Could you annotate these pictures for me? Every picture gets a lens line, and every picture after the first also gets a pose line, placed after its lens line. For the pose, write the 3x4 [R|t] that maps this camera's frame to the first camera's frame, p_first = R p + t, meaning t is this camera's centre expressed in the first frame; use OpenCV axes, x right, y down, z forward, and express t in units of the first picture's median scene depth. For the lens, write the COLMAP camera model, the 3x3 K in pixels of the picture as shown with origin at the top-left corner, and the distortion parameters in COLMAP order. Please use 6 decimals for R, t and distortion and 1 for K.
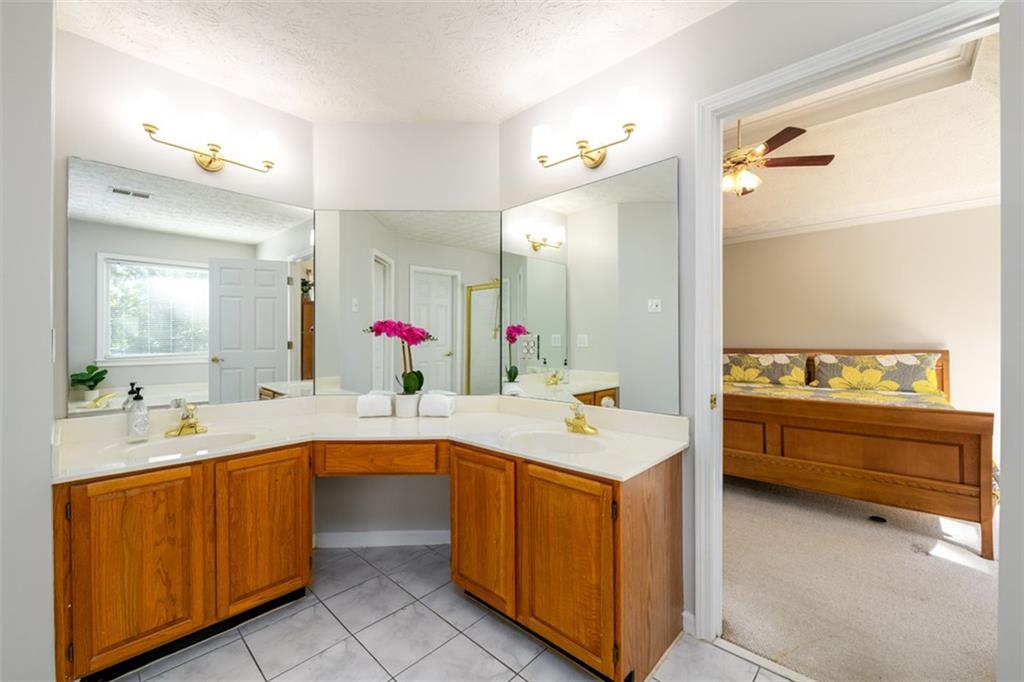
lens RADIAL K [[410.2, 0, 512.6], [0, 410.2, 337.9], [0, 0, 1]] dist [0.000193, 0.000004]
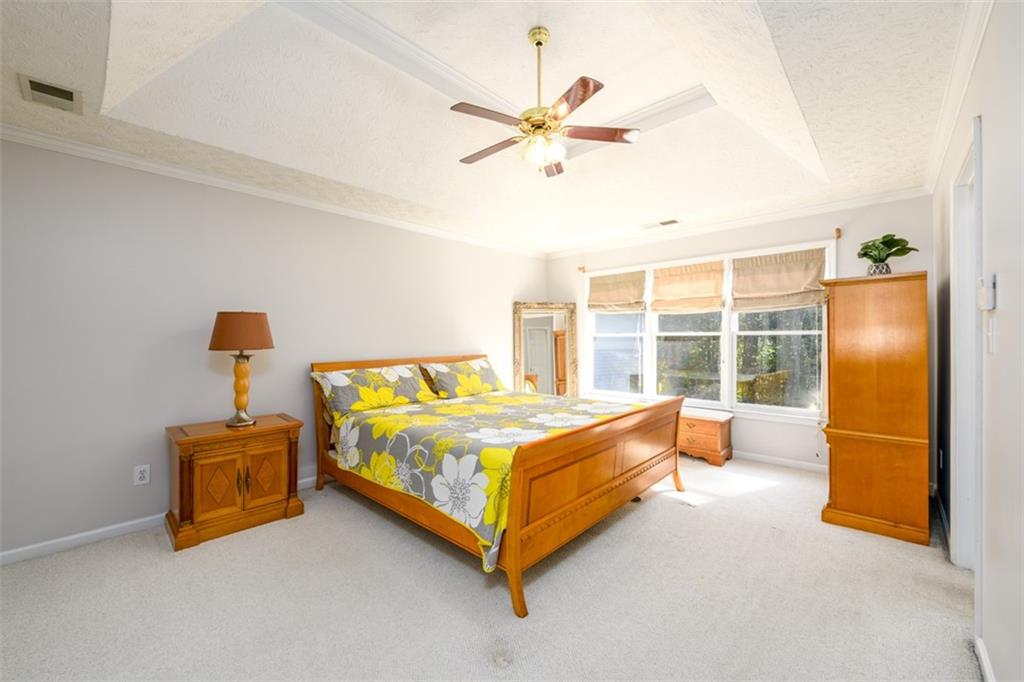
lens RADIAL K [[410.2, 0, 512.1], [0, 410.2, 340.1], [0, 0, 1]] dist [0.000193, 0.000004]
pose [[-0.004843, 0.001551, 0.999987, -0.175322], [0.005552, 0.999983, -0.001524, -0.010296], [-0.999973, 0.005544, -0.004851, 0.799515]]
